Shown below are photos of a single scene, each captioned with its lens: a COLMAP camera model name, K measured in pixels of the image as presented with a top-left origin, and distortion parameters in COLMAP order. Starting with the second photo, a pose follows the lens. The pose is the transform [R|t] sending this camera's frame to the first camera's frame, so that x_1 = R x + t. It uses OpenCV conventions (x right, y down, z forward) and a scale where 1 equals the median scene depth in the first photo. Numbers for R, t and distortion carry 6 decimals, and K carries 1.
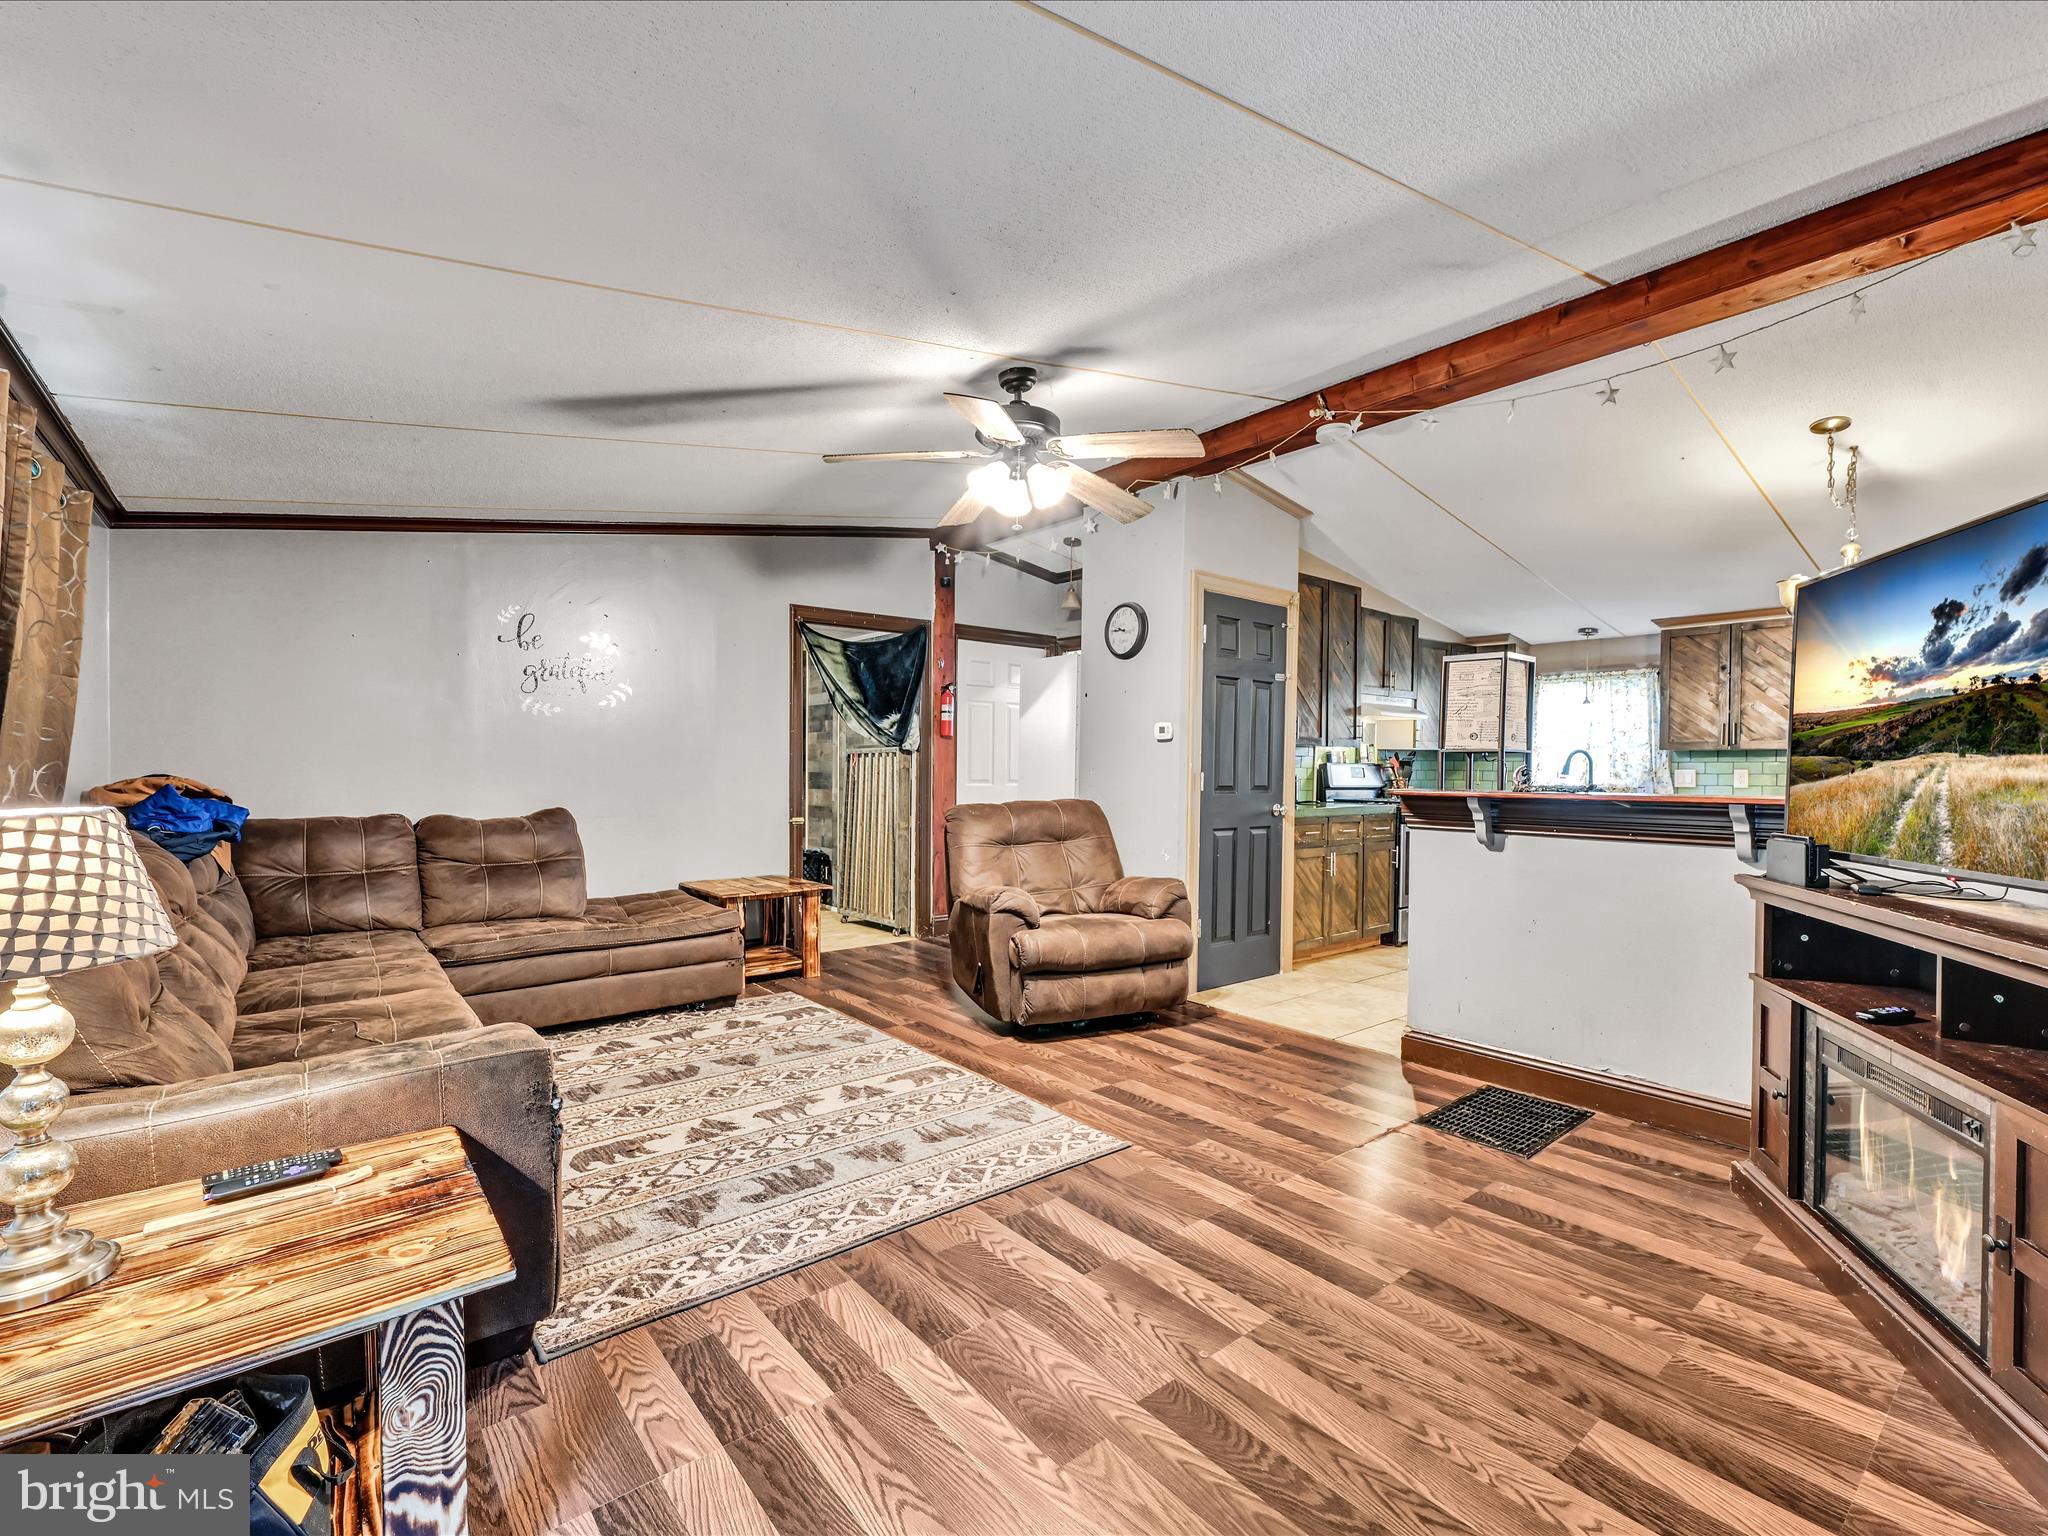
lens RADIAL K [[917.8, 0, 1021.6], [0, 917.8, 784.1], [0, 0, 1]] dist [0.009780, -0.000200]
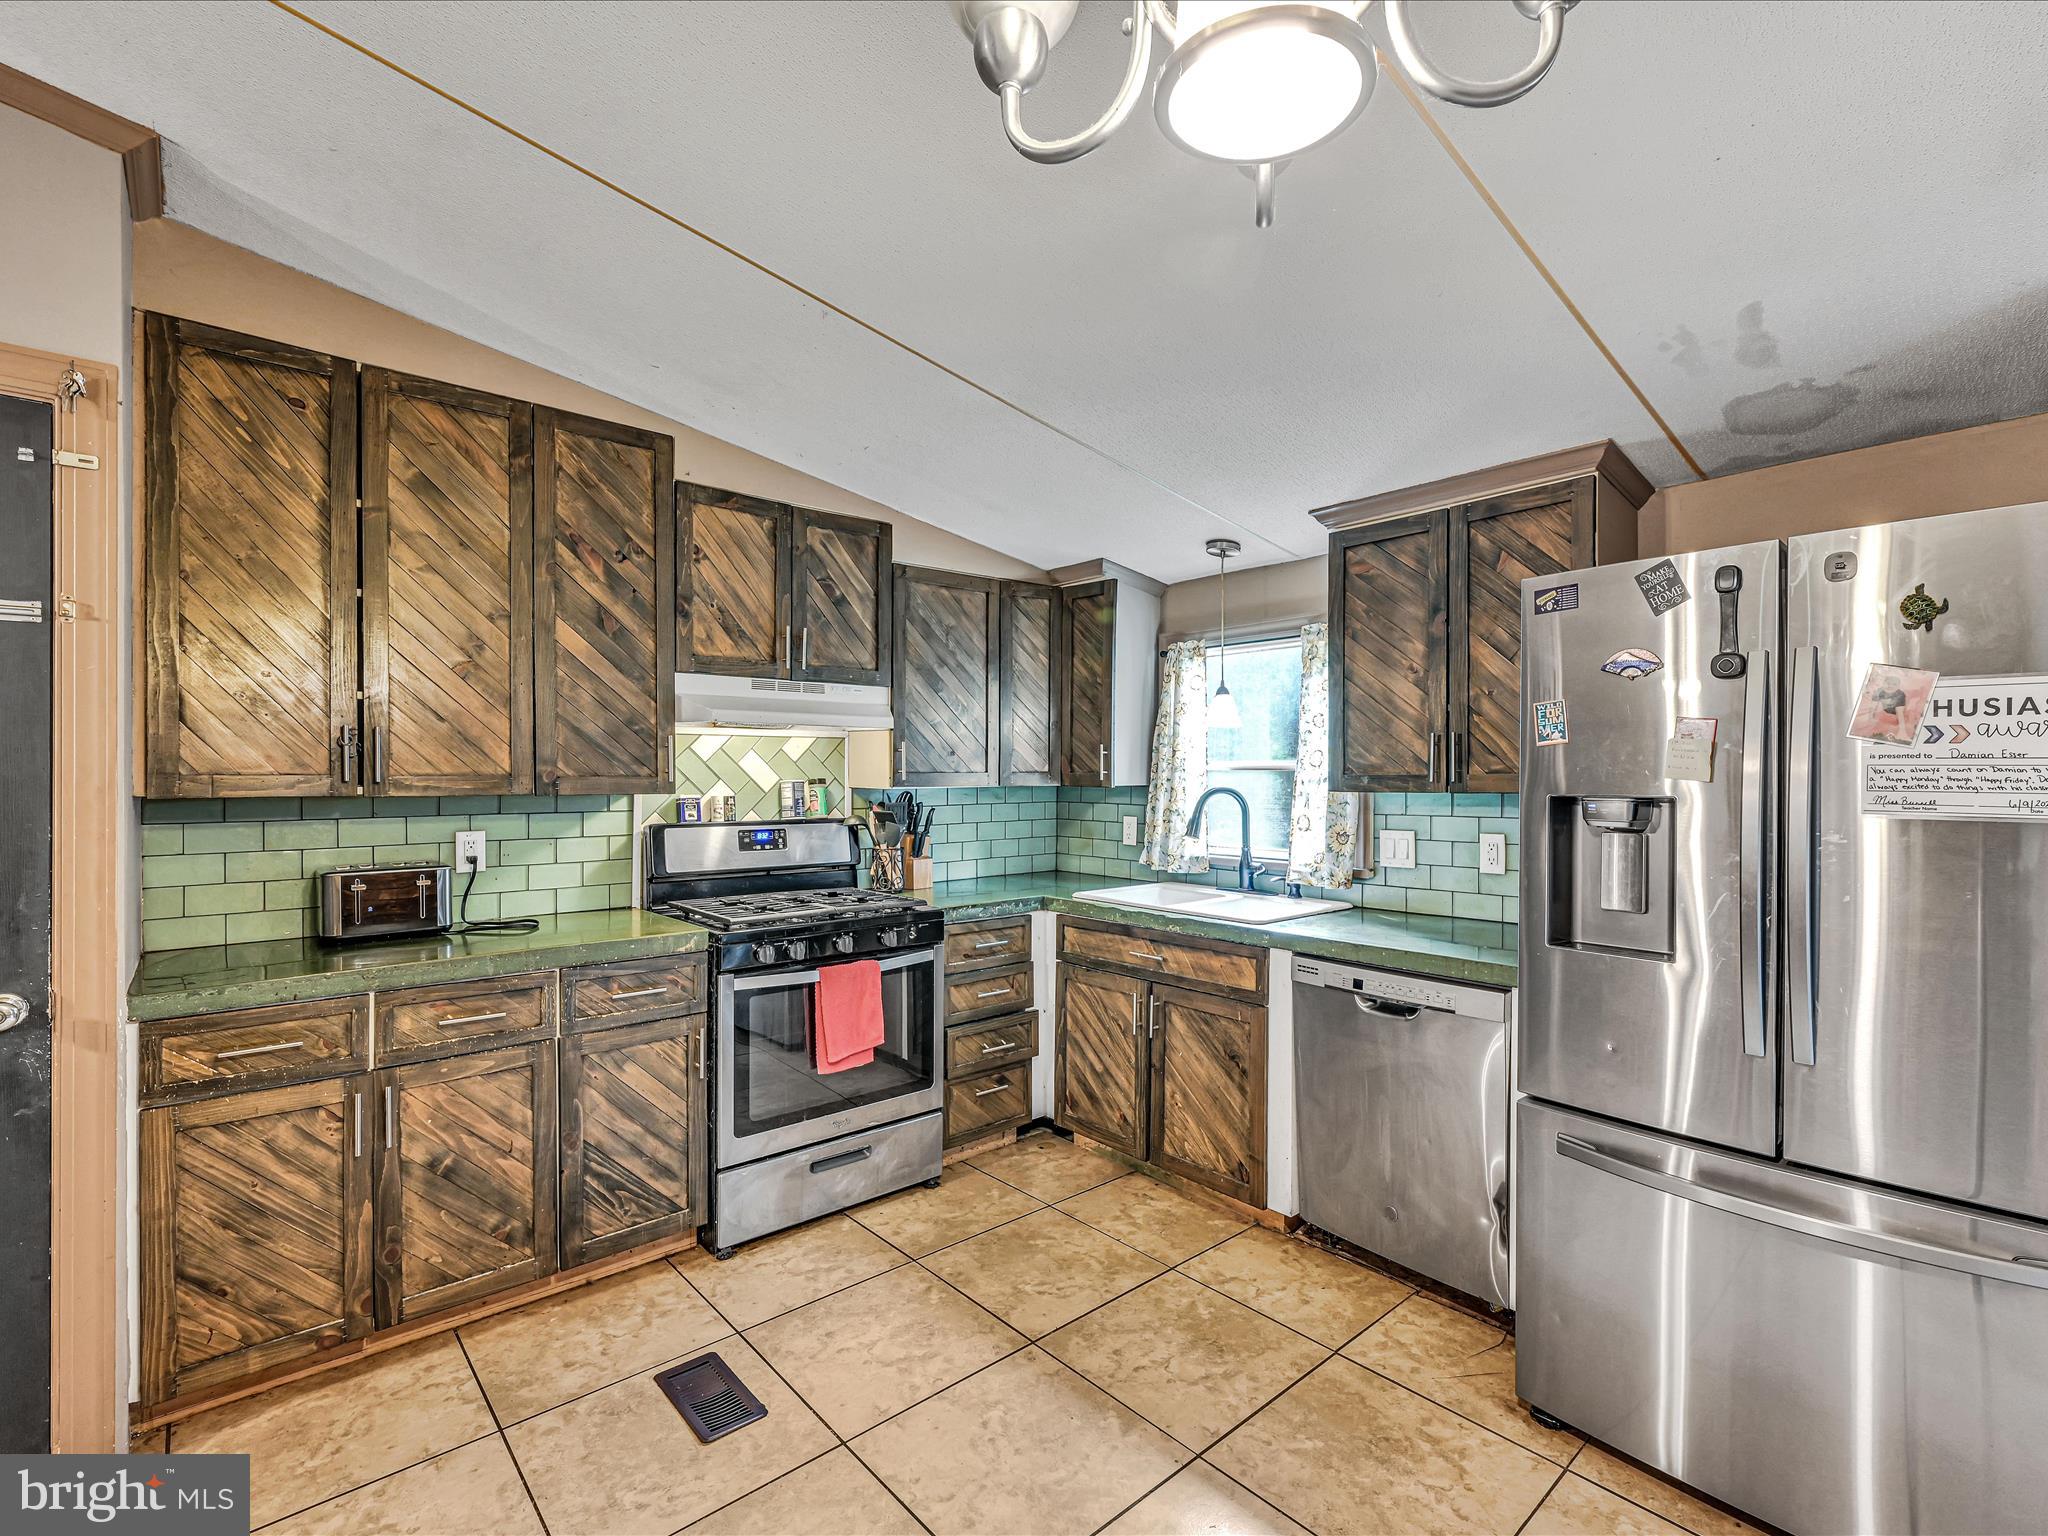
lens RADIAL K [[956.1, 0, 1028.4], [0, 956.1, 777.9], [0, 0, 1]] dist [-0.003154, -0.000445]
pose [[0.998818, -0.008268, 0.047906, 0.517607], [0.008882, 0.999881, -0.012622, -0.039326], [-0.047796, 0.013033, 0.998772, 0.526754]]
